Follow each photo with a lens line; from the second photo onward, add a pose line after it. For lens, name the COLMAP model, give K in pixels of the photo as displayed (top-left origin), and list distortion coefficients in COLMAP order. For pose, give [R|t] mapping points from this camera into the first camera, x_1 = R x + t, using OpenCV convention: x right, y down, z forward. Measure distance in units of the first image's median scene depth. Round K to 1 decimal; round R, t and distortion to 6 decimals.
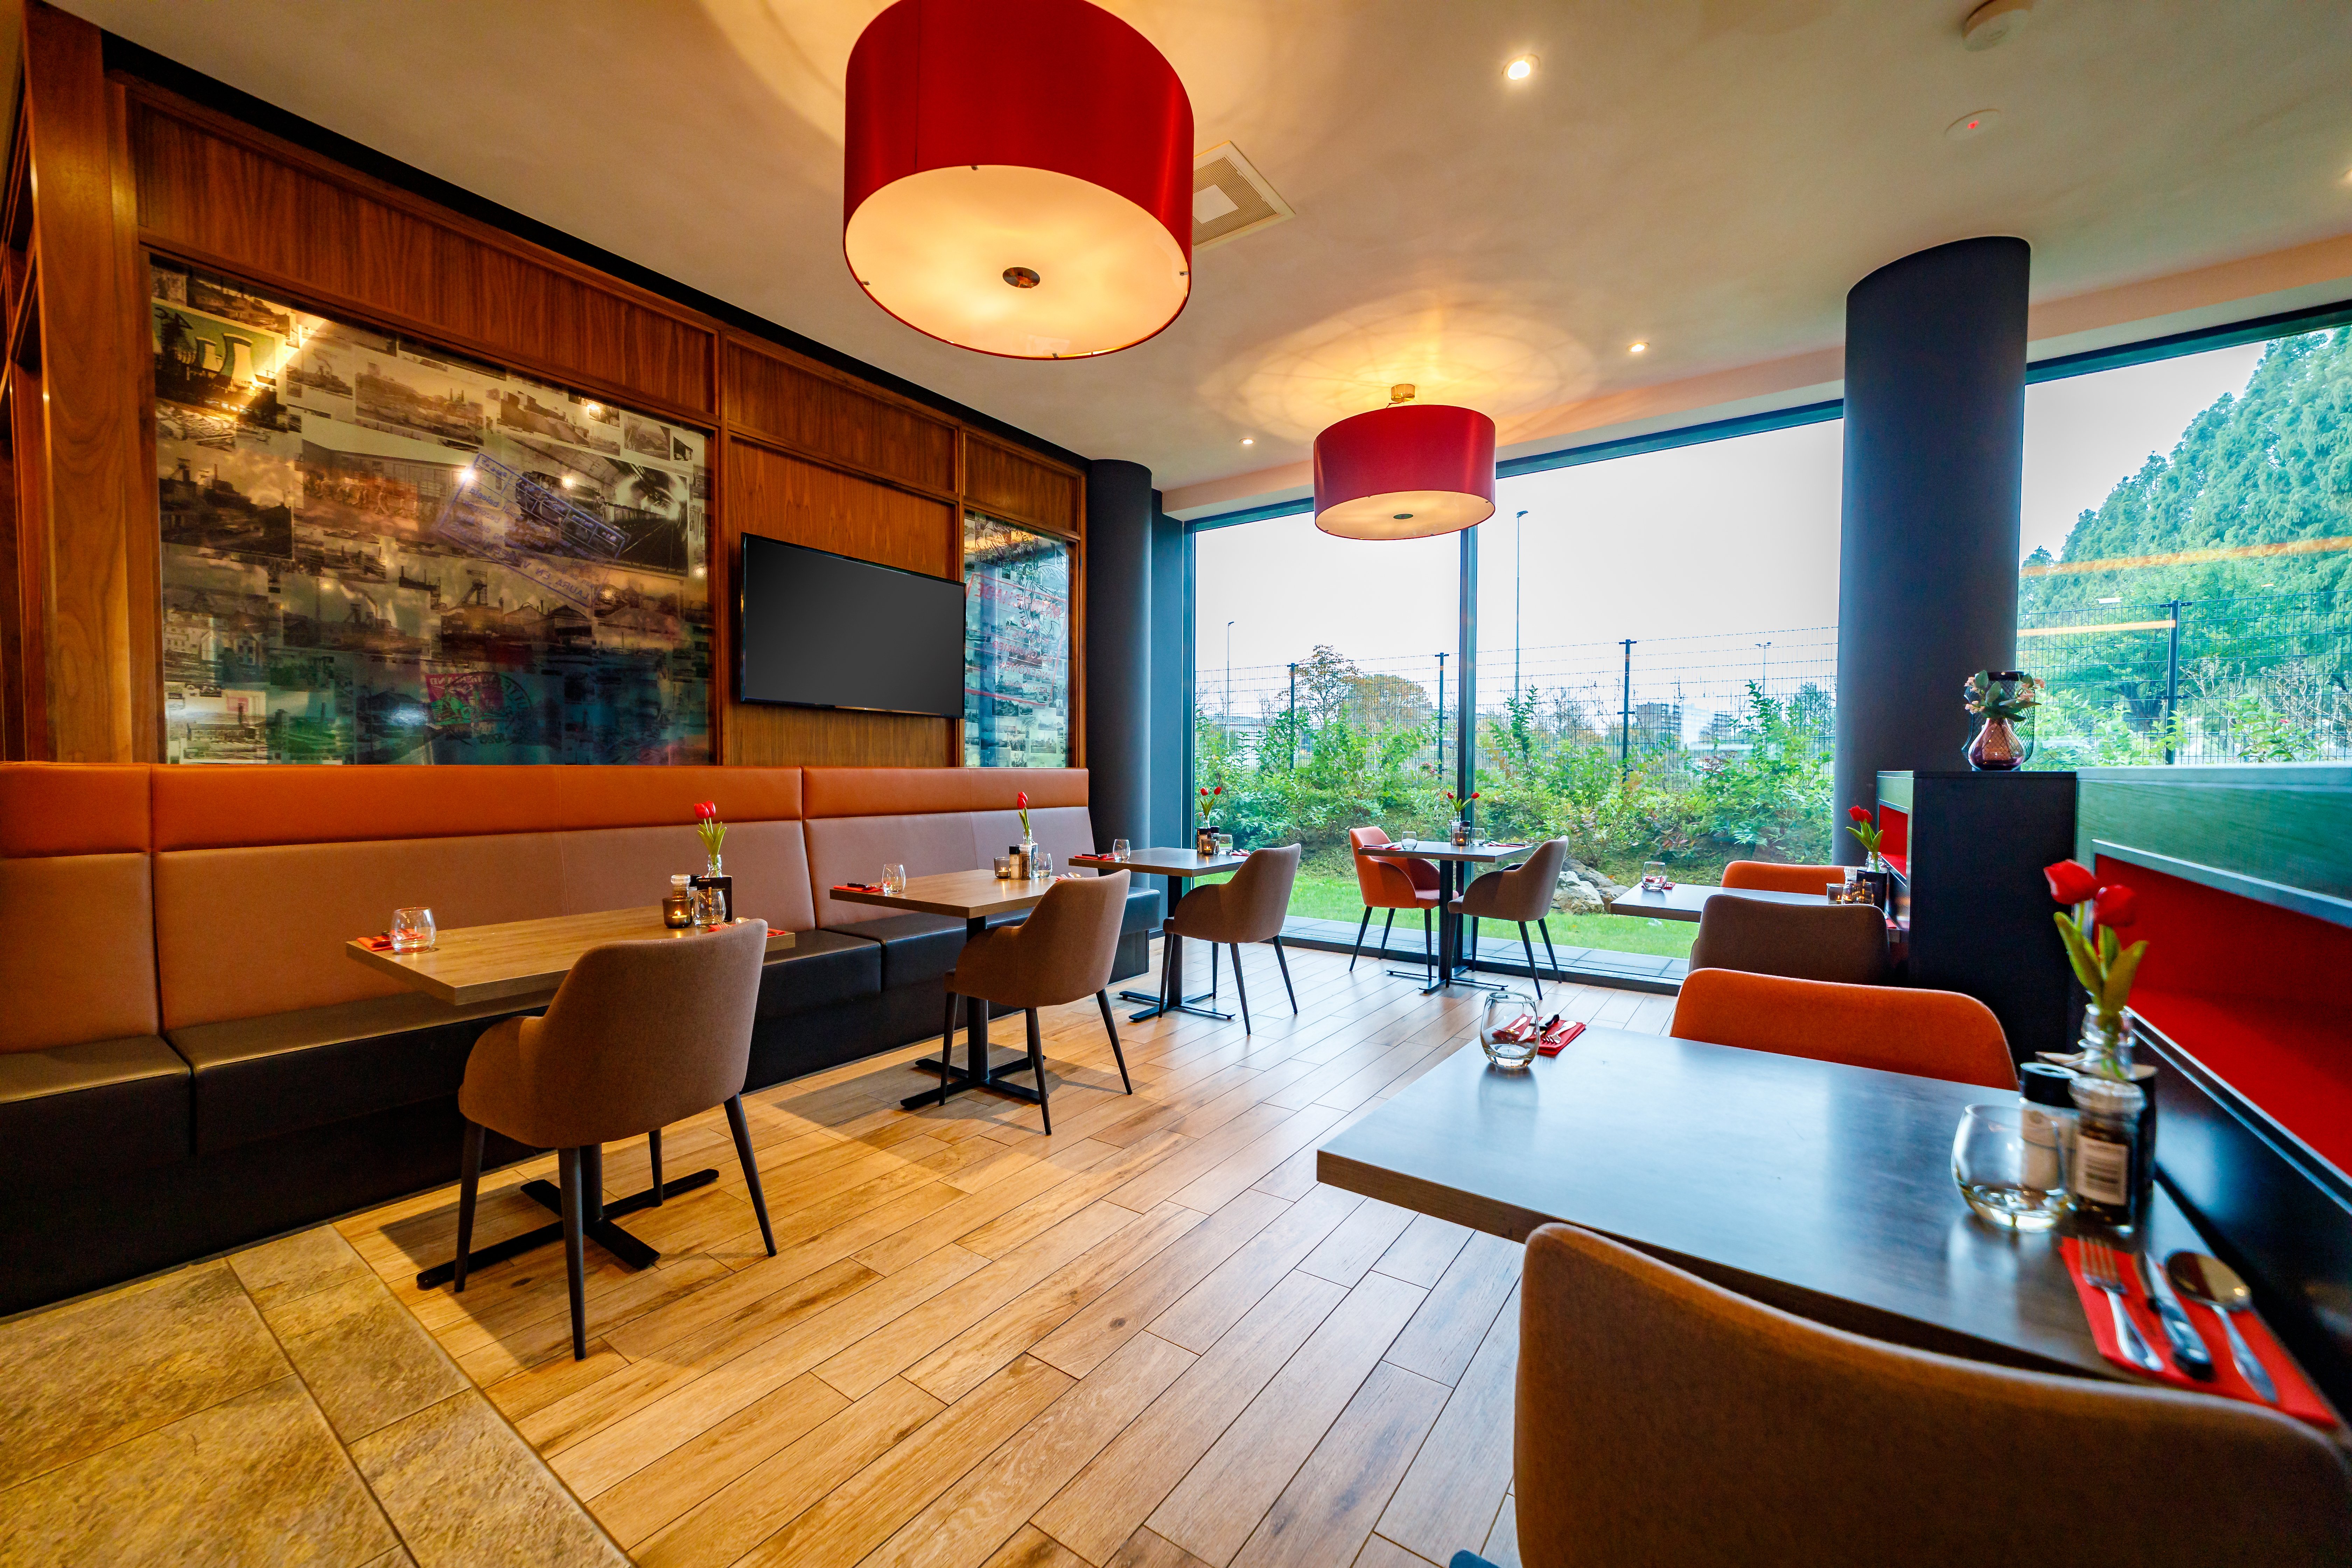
lens RADIAL K [[907.7, 0, 1176.0], [0, 907.7, 784.0], [0, 0, 1]] dist [0.009714, 0.000081]
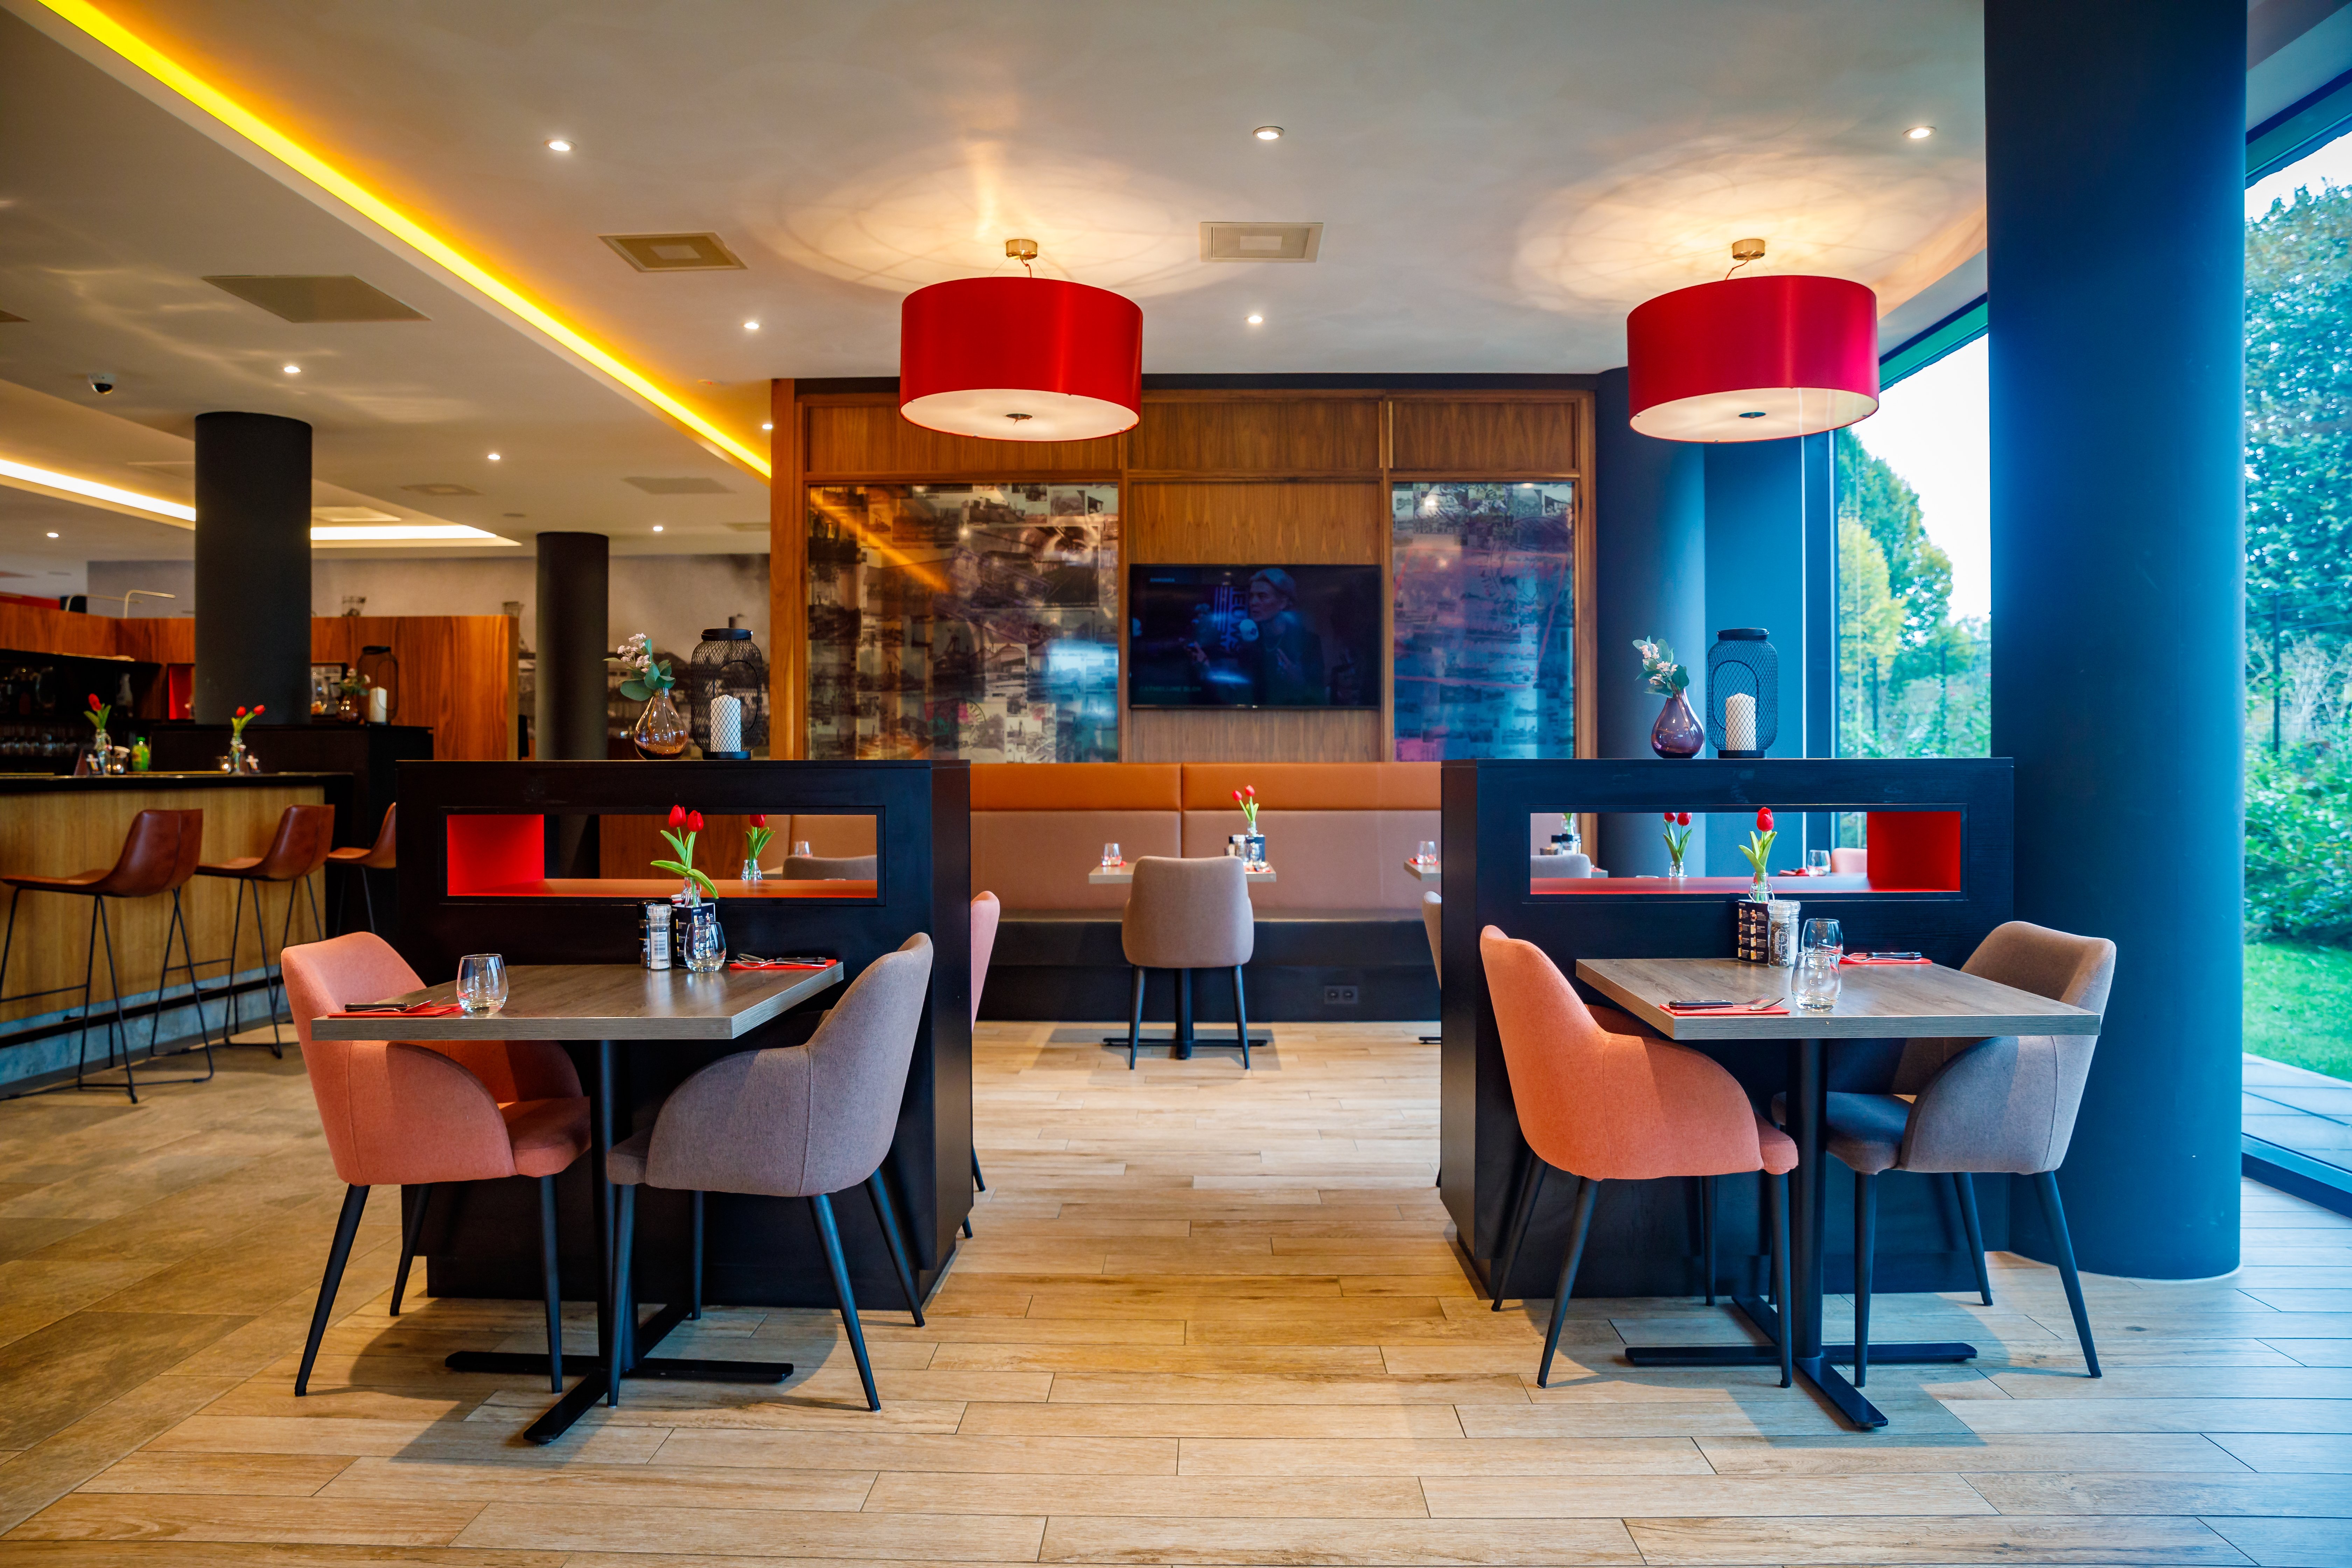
lens RADIAL K [[1602.2, 0, 1176.0], [0, 1602.2, 784.0], [0, 0, 1]] dist [-0.106967, 0.085999]
pose [[0.567015, 0.003312, -0.823701, 1.189595], [-0.010381, 0.999941, -0.003125, 0.012356], [0.823642, 0.010323, 0.567016, -0.109114]]
